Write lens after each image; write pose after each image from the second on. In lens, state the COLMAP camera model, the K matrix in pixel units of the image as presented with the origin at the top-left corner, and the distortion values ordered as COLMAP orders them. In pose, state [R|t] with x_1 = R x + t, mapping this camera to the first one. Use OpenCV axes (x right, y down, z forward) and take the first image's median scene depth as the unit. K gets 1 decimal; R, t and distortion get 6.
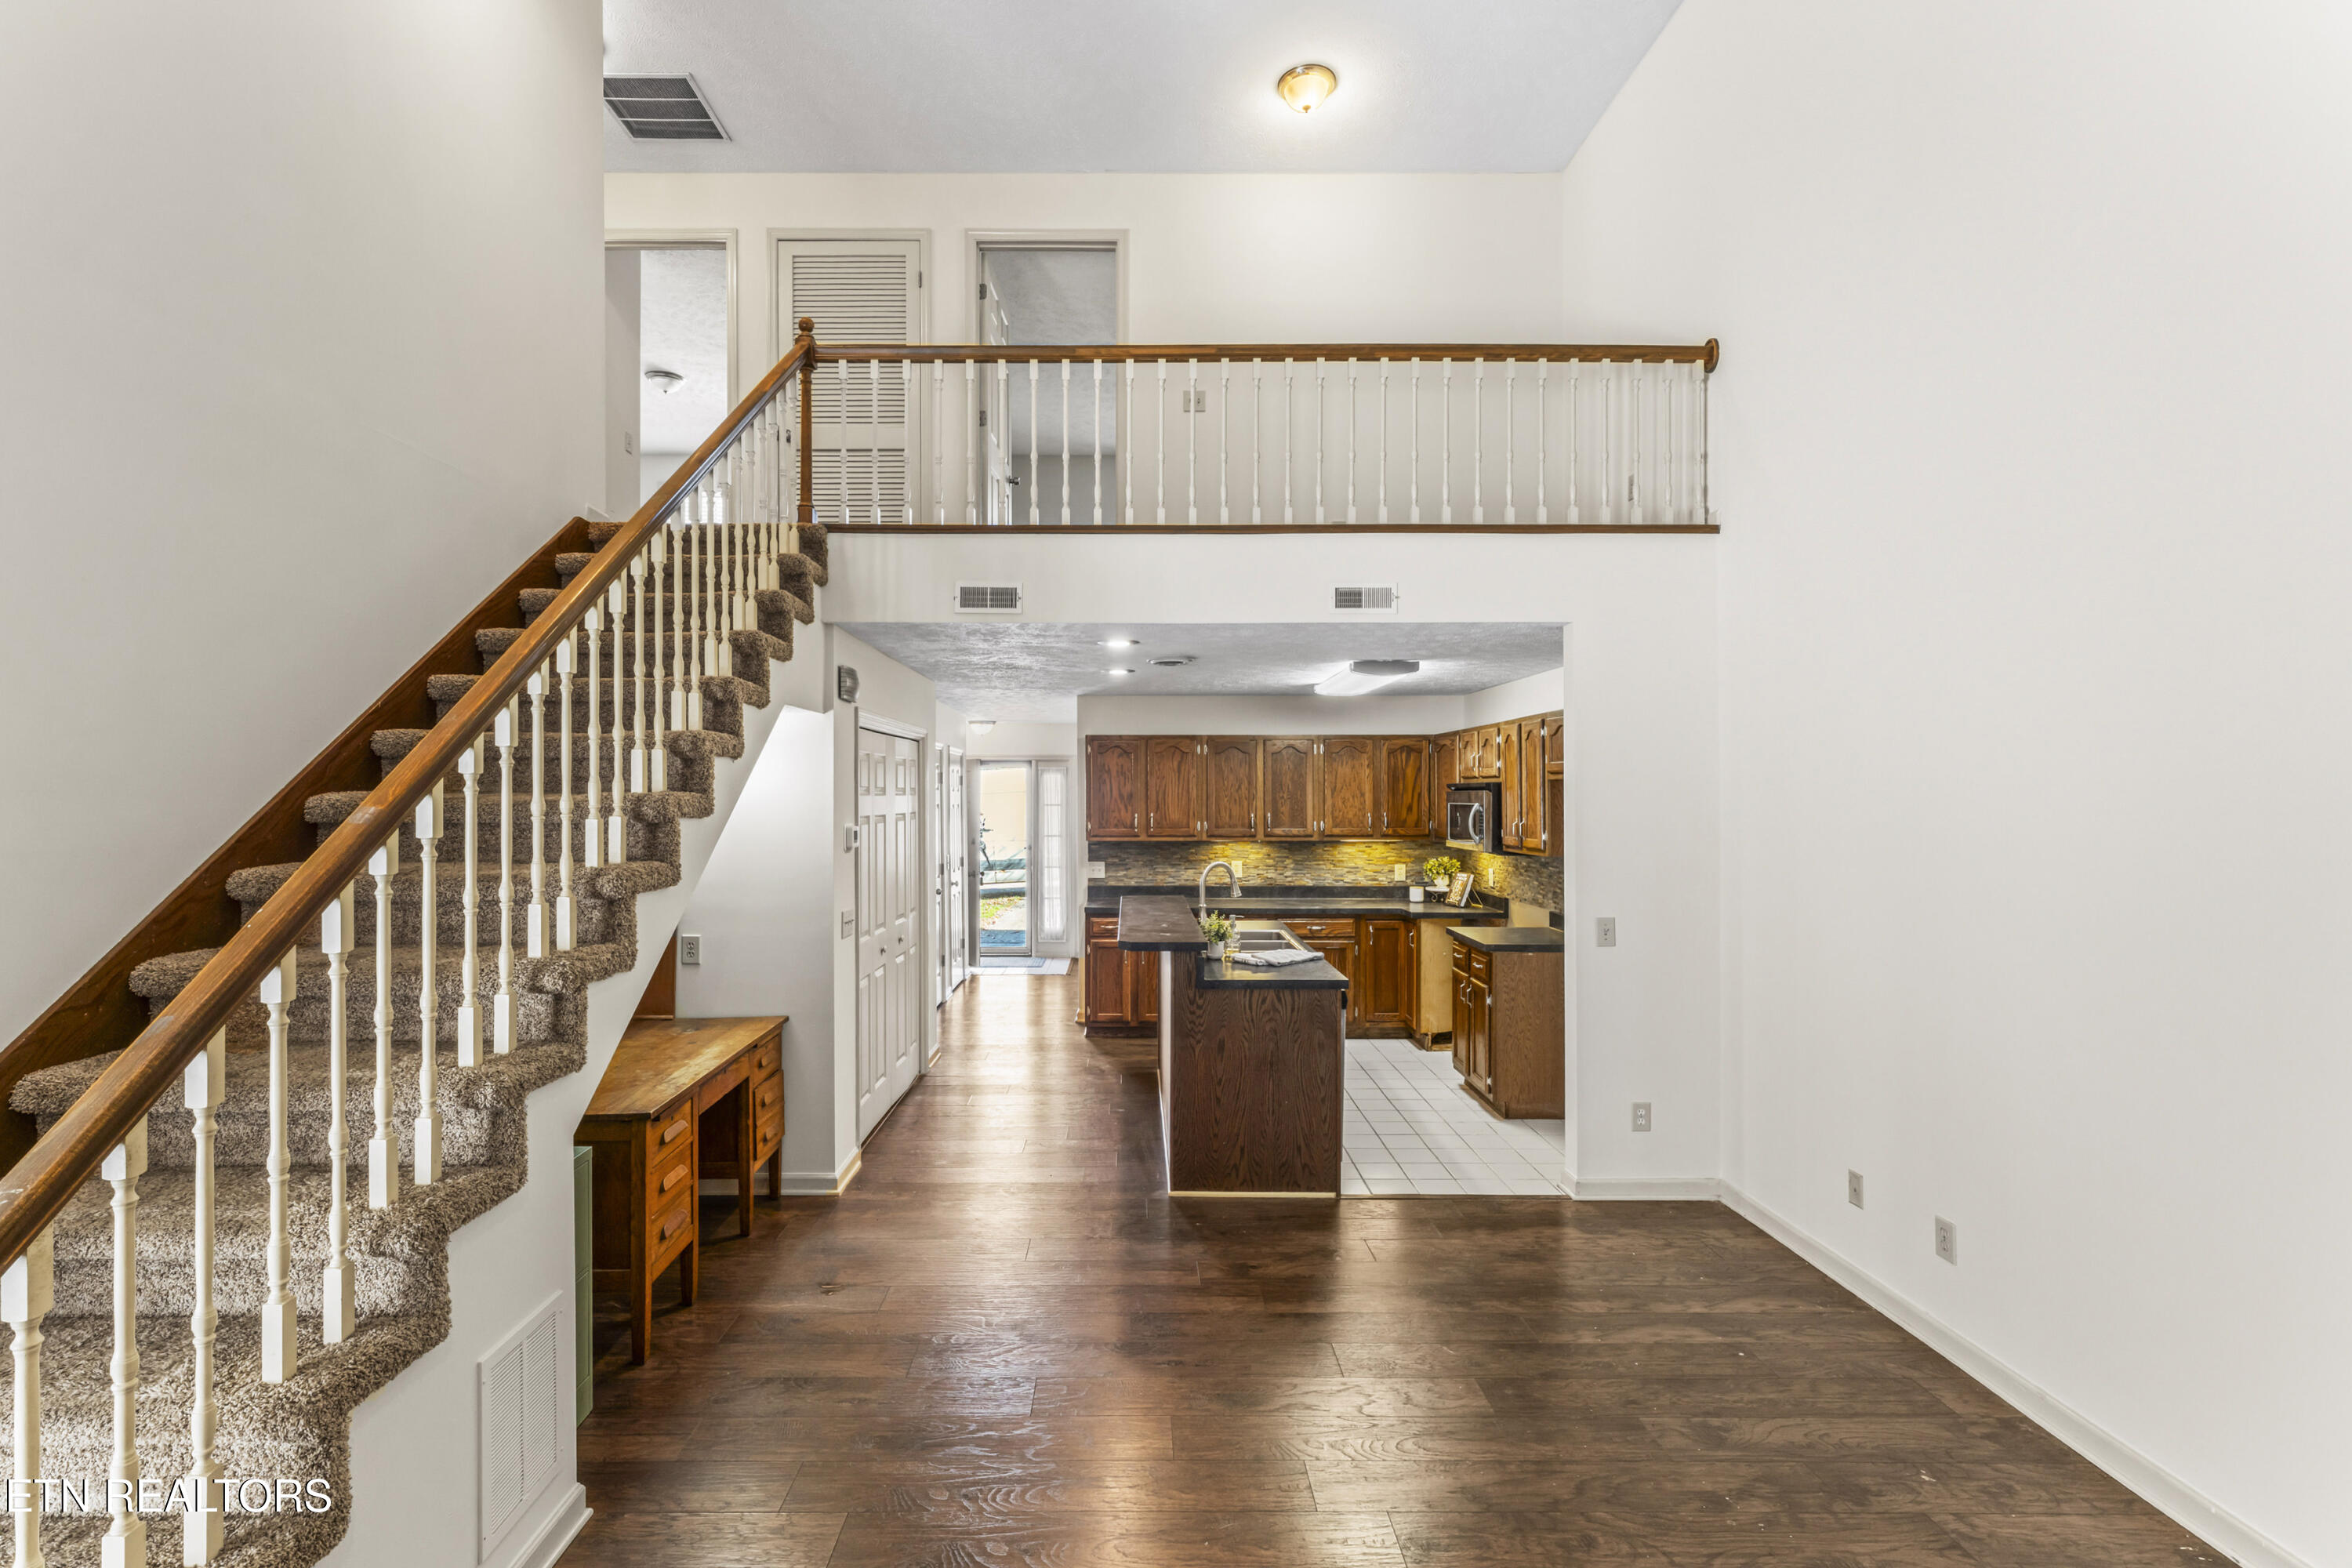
lens RADIAL K [[1022.7, 0, 1170.4], [0, 1022.7, 793.0], [0, 0, 1]] dist [0.000018, 0.000000]
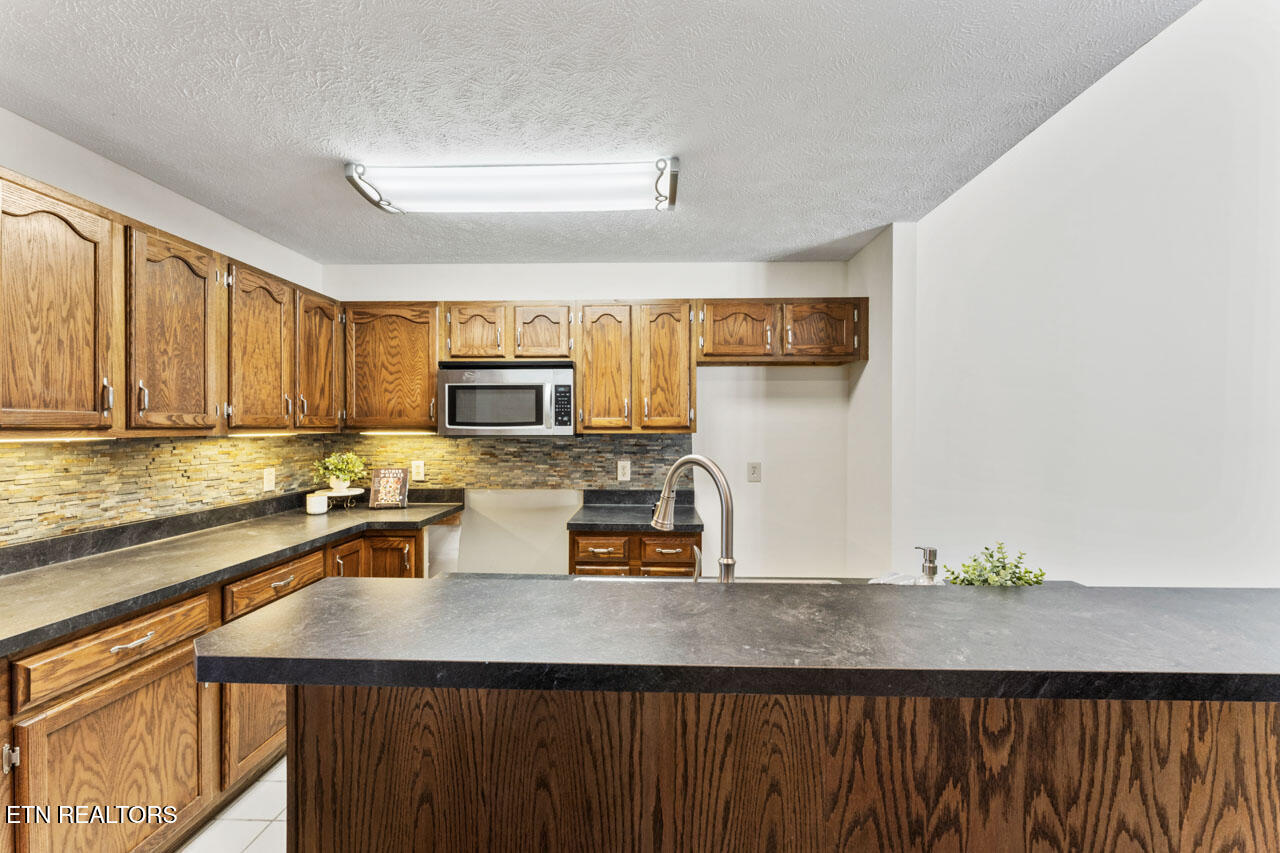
lens RADIAL K [[517.2, 0, 639.3], [0, 517.2, 427.4], [0, 0, 1]] dist [0.000977, -0.000179]
pose [[0.050398, -0.003758, 0.998722, -0.134867], [-0.008596, 0.999954, 0.004197, 0.038444], [-0.998692, -0.008797, 0.050364, 0.747363]]
